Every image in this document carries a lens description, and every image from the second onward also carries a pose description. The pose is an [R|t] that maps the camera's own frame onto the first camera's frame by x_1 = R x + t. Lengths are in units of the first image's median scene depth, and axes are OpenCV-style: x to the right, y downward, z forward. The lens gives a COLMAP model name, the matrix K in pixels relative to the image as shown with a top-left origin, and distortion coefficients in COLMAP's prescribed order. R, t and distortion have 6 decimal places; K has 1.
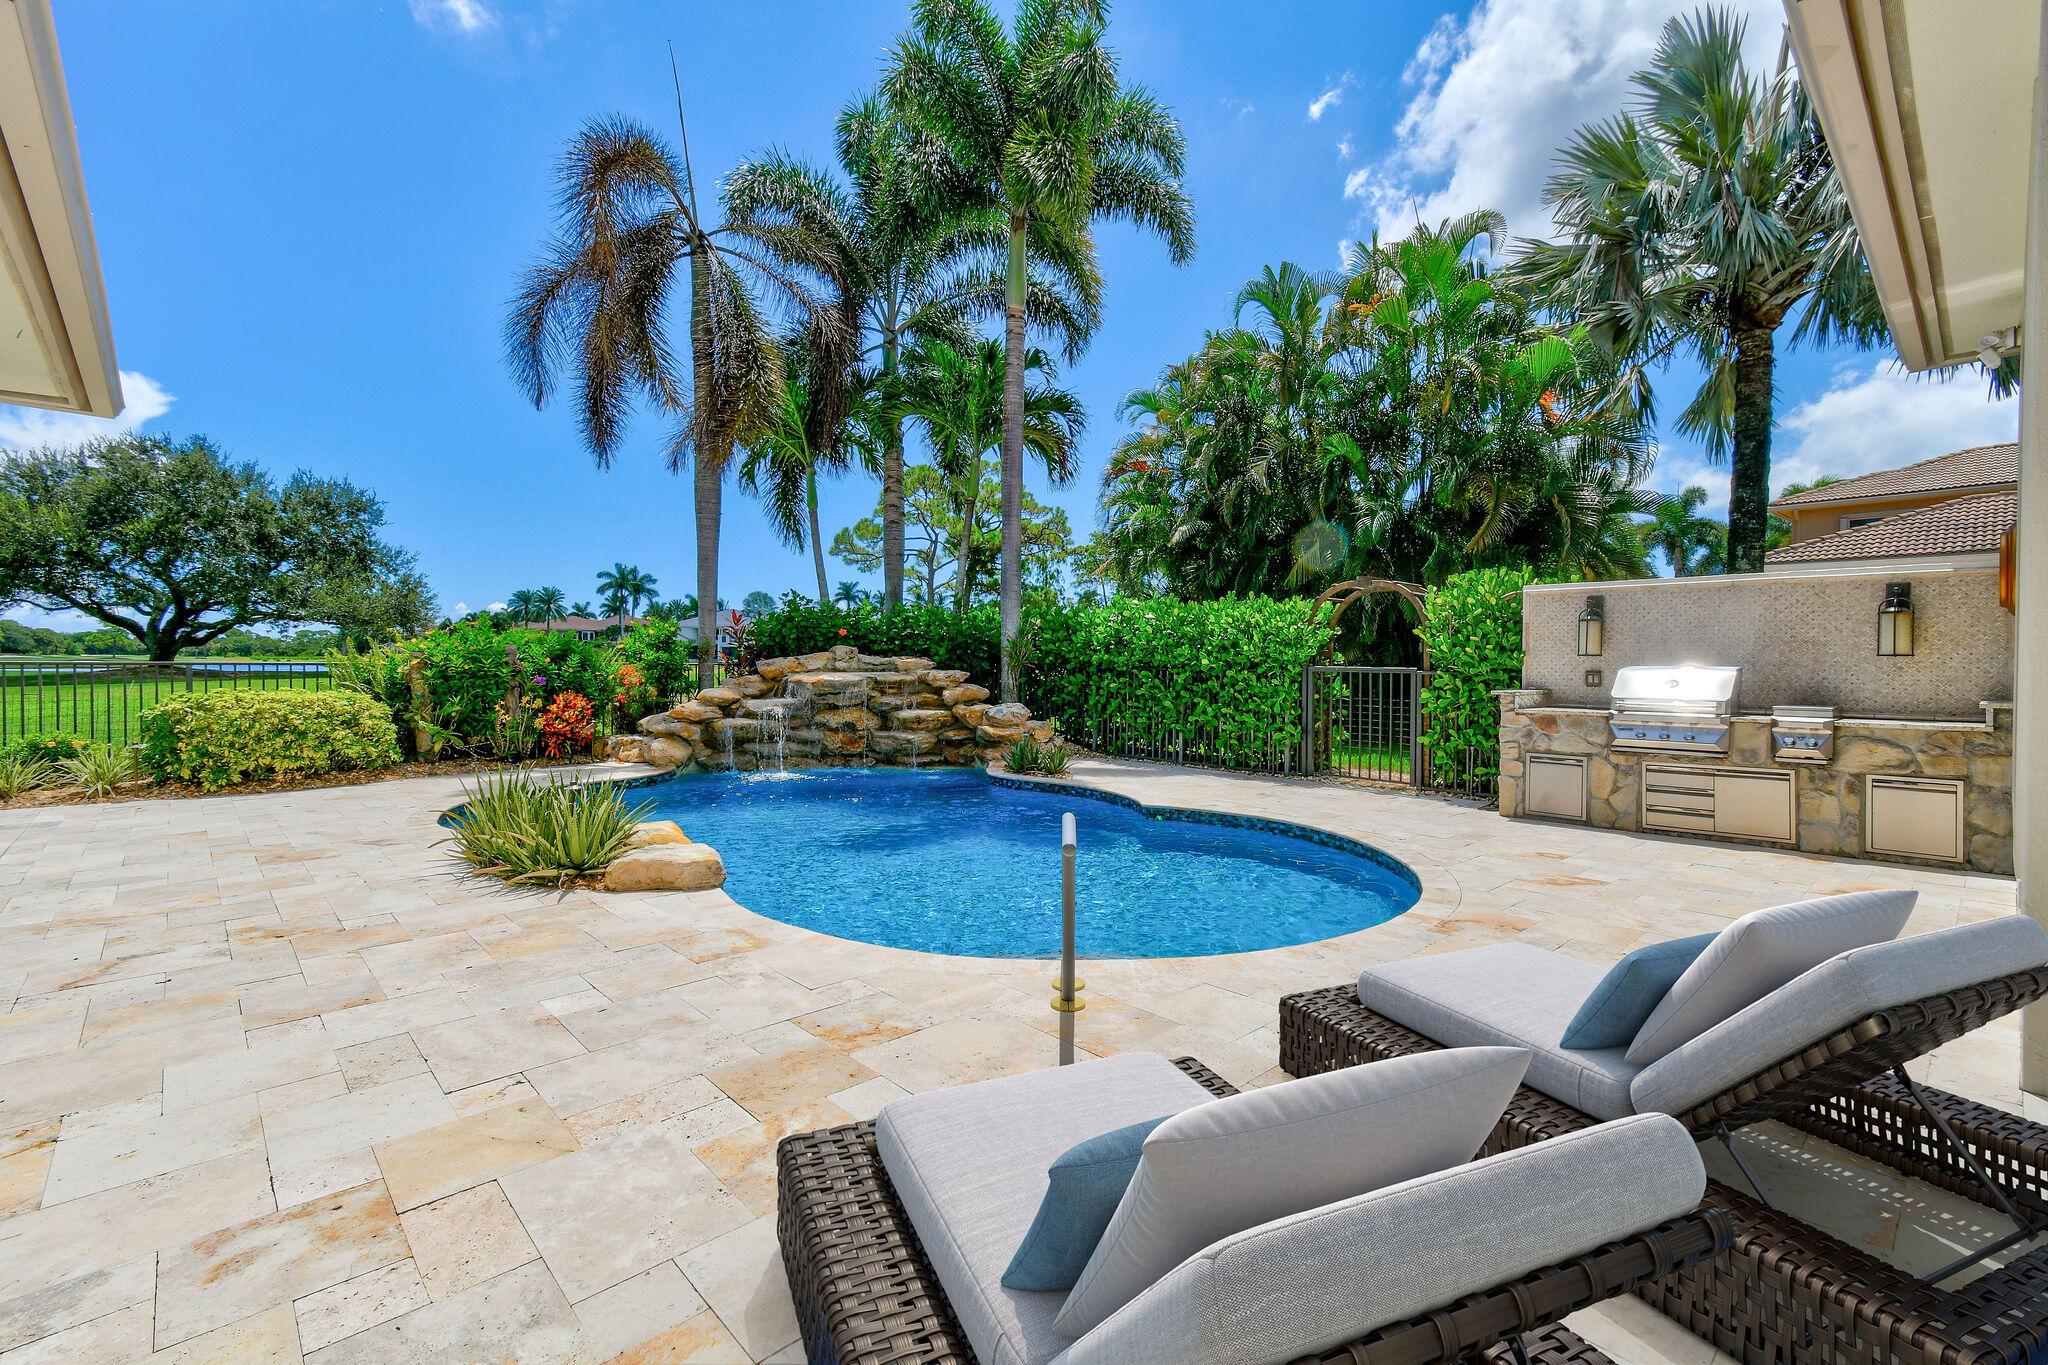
lens RADIAL K [[899.7, 0, 1038.9], [0, 899.7, 672.4], [0, 0, 1]] dist [0.017595, -0.000814]
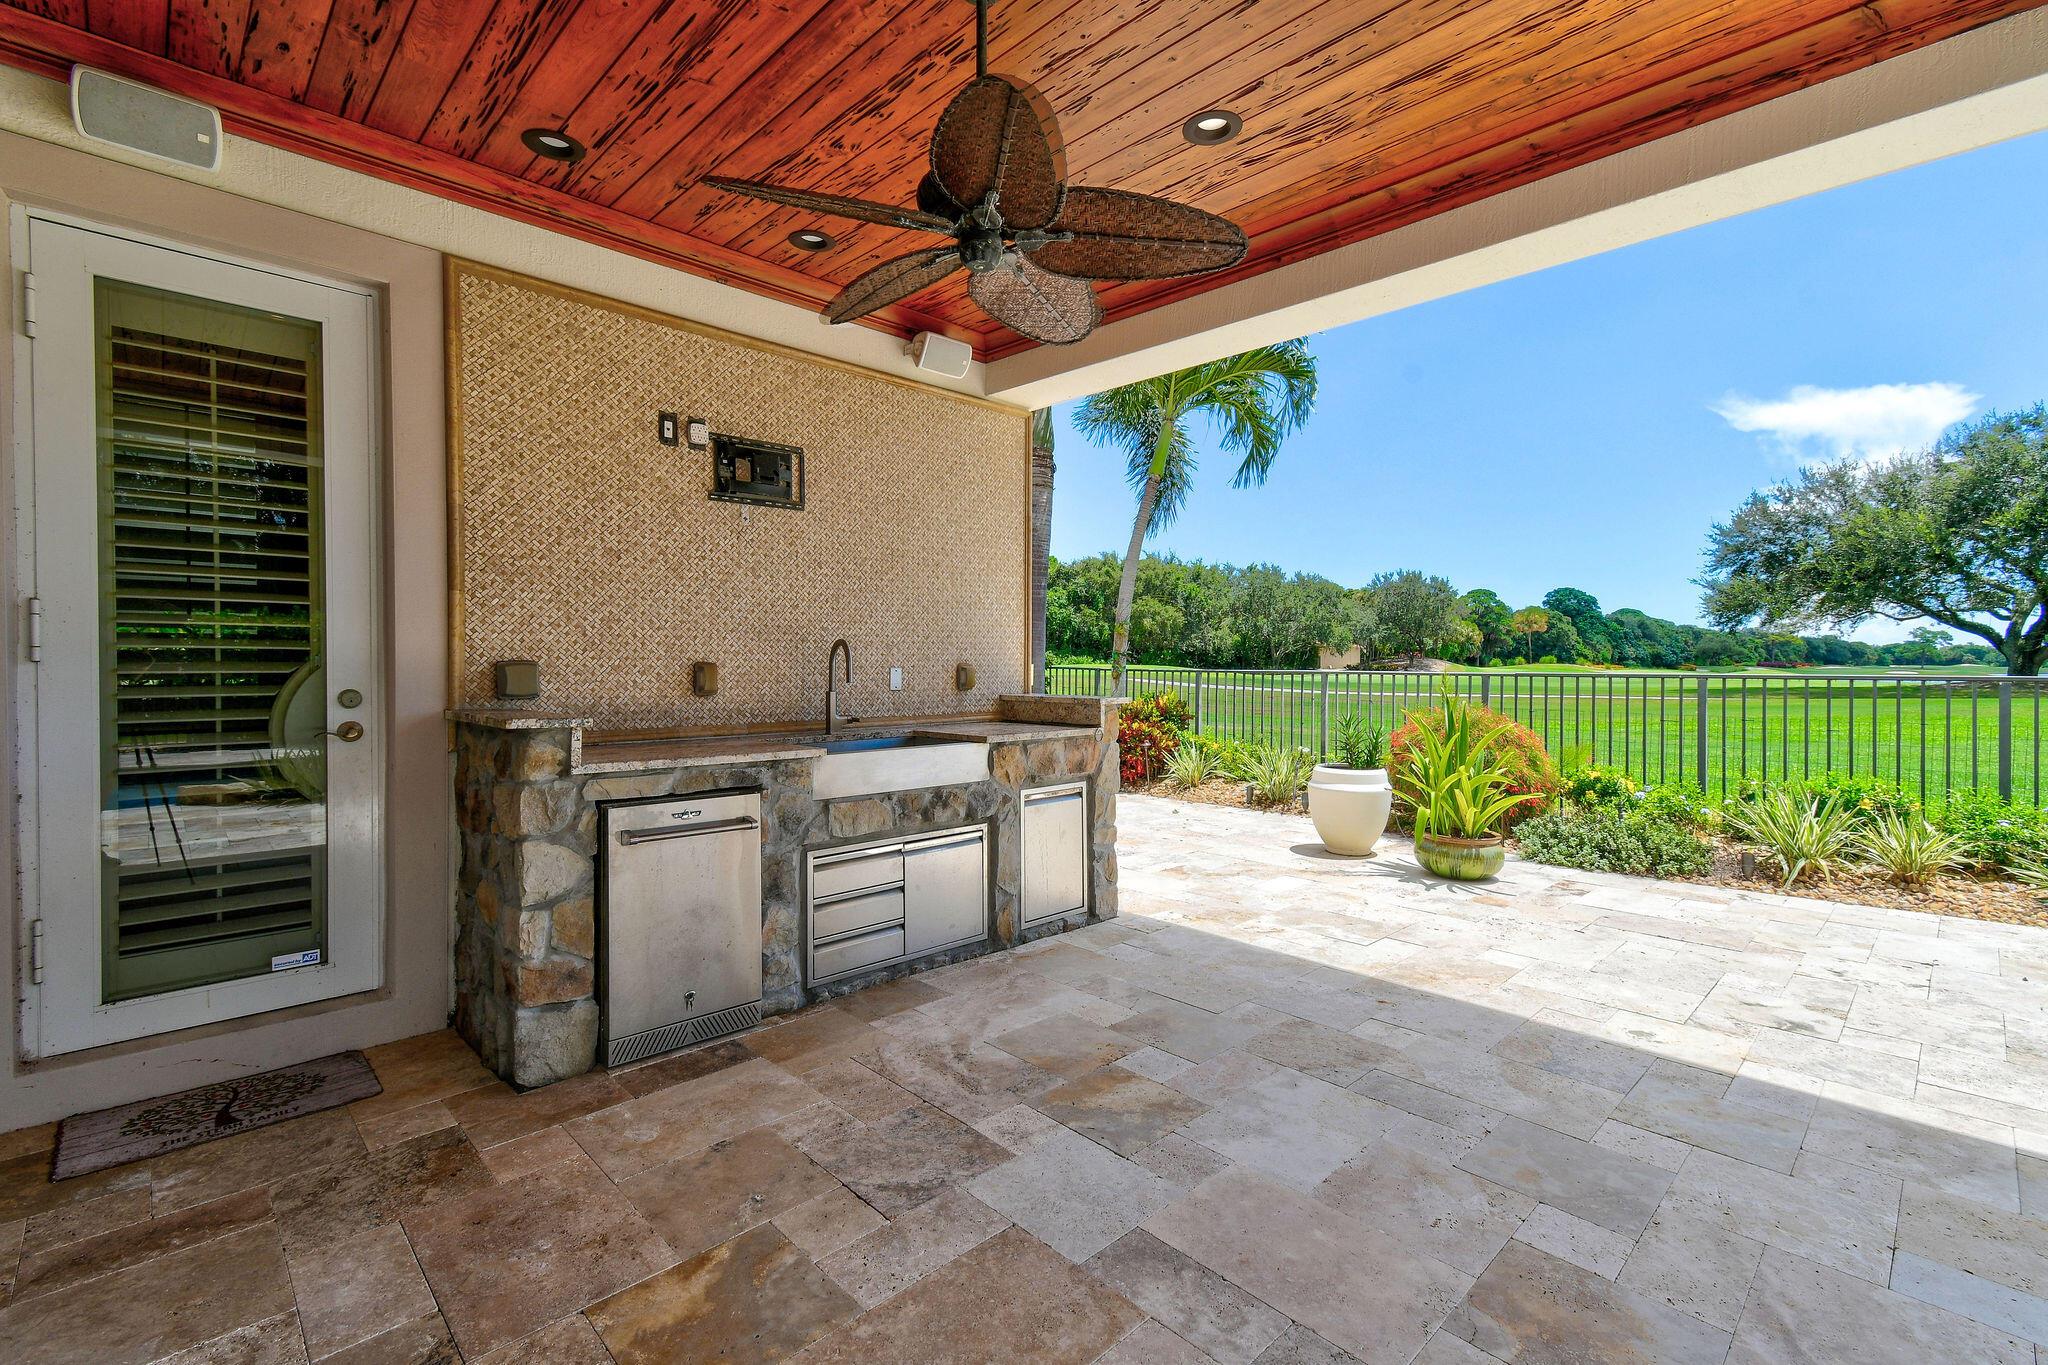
lens RADIAL K [[906.4, 0, 1031.5], [0, 906.4, 669.8], [0, 0, 1]] dist [0.014418, -0.000633]
pose [[0.013427, -0.000041, -0.999910, -0.352997], [-0.014707, 0.999892, -0.000239, -0.004006], [0.999802, 0.014709, 0.013425, 0.196498]]
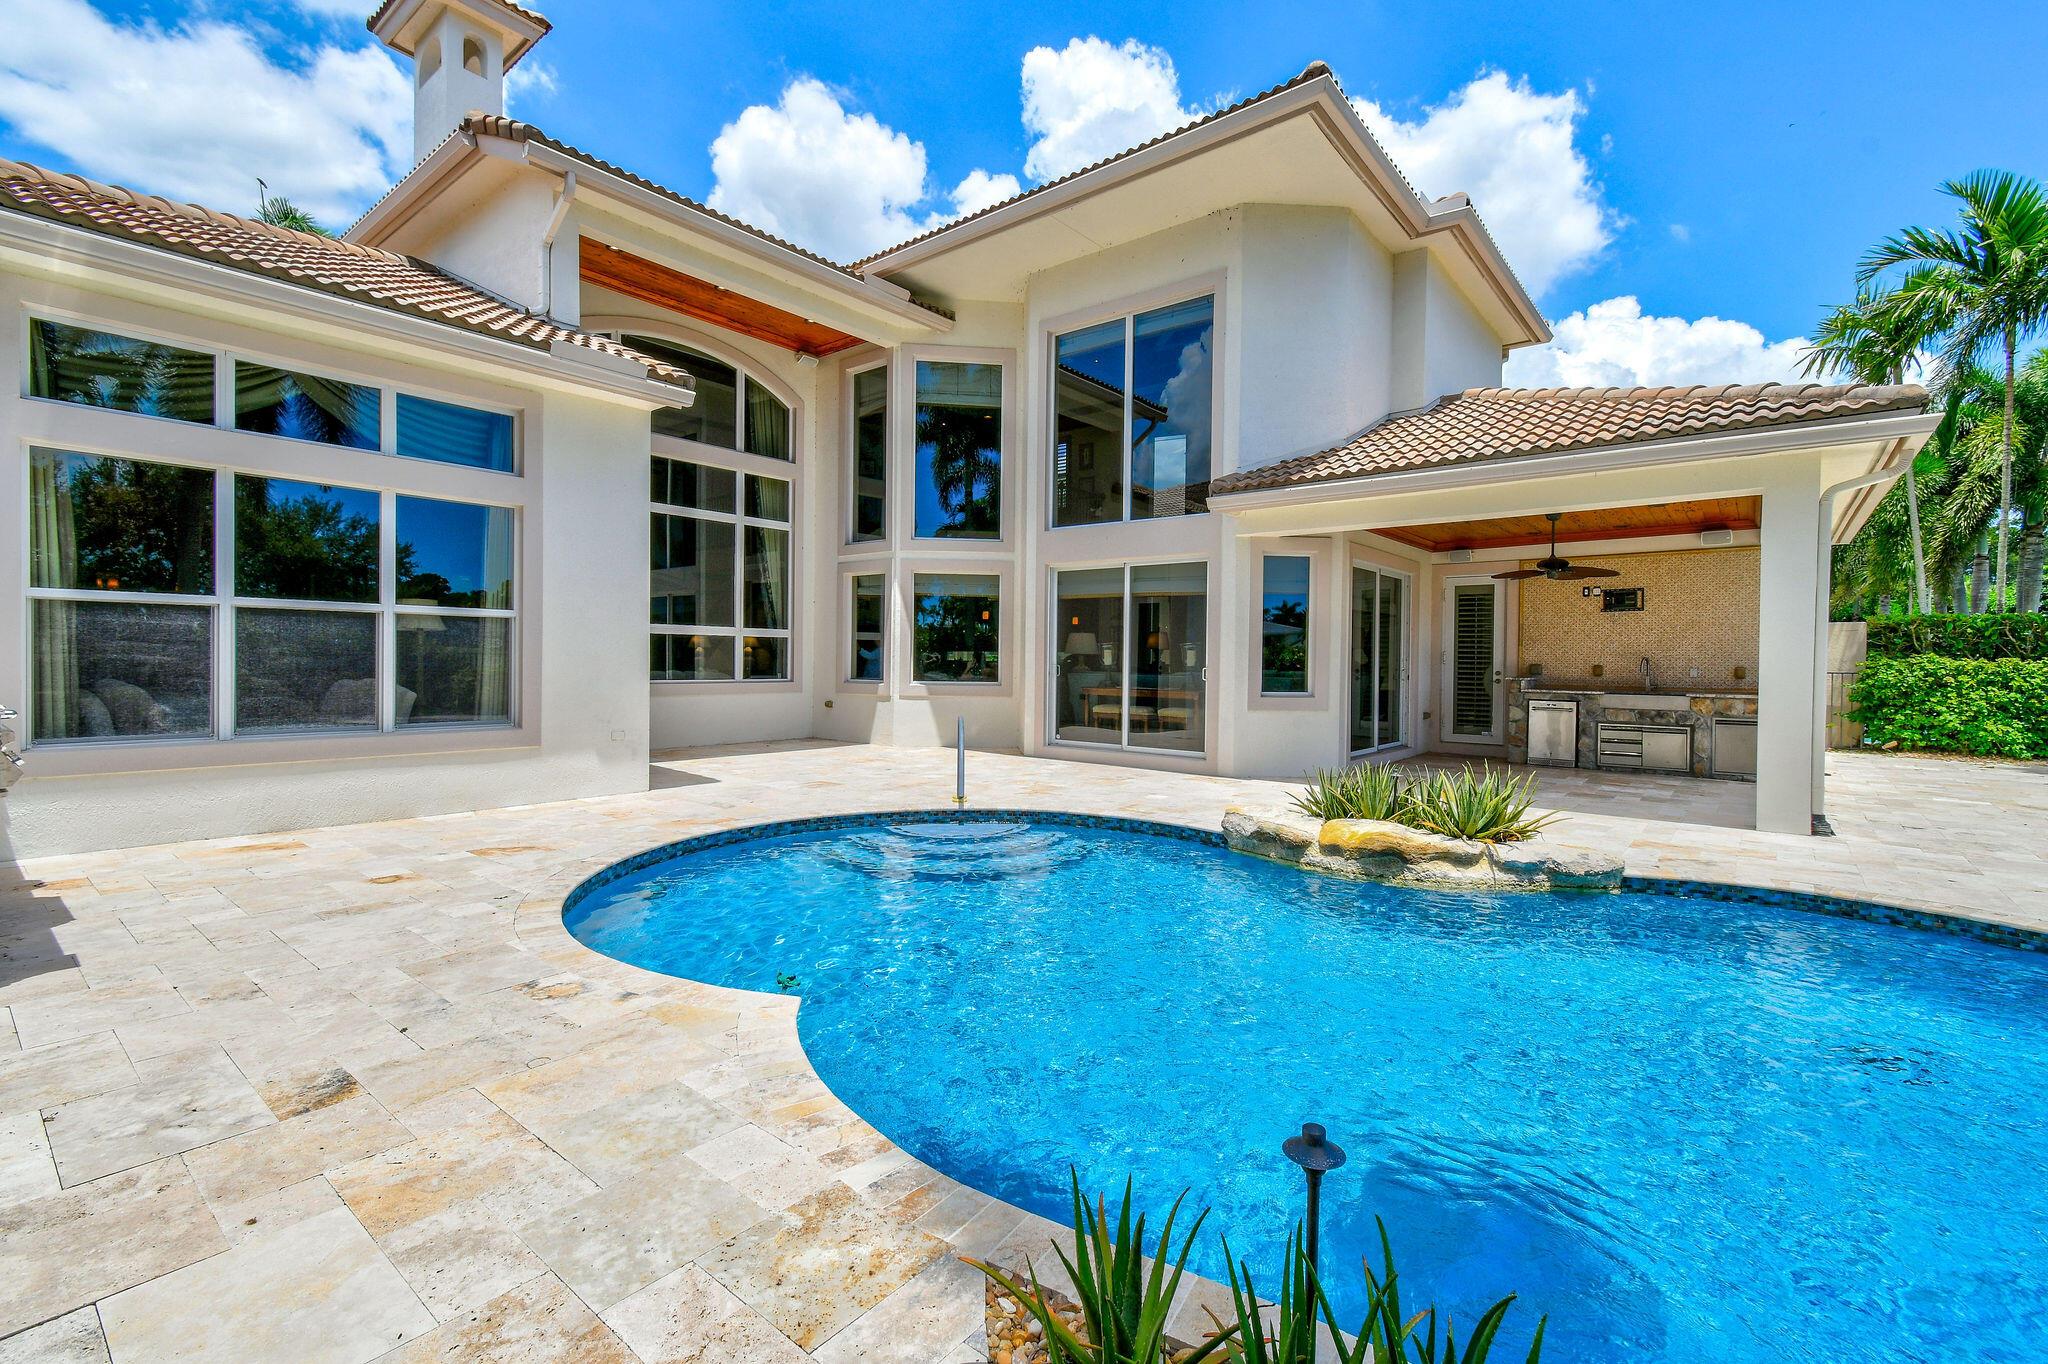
lens RADIAL K [[894.0, 0, 1028.5], [0, 894.0, 668.6], [0, 0, 1]] dist [0.010125, -0.000321]
pose [[-0.990635, -0.017205, -0.135447, 0.049320], [-0.020387, 0.999547, 0.022146, -0.010305], [0.135005, 0.024700, -0.990537, 0.933642]]
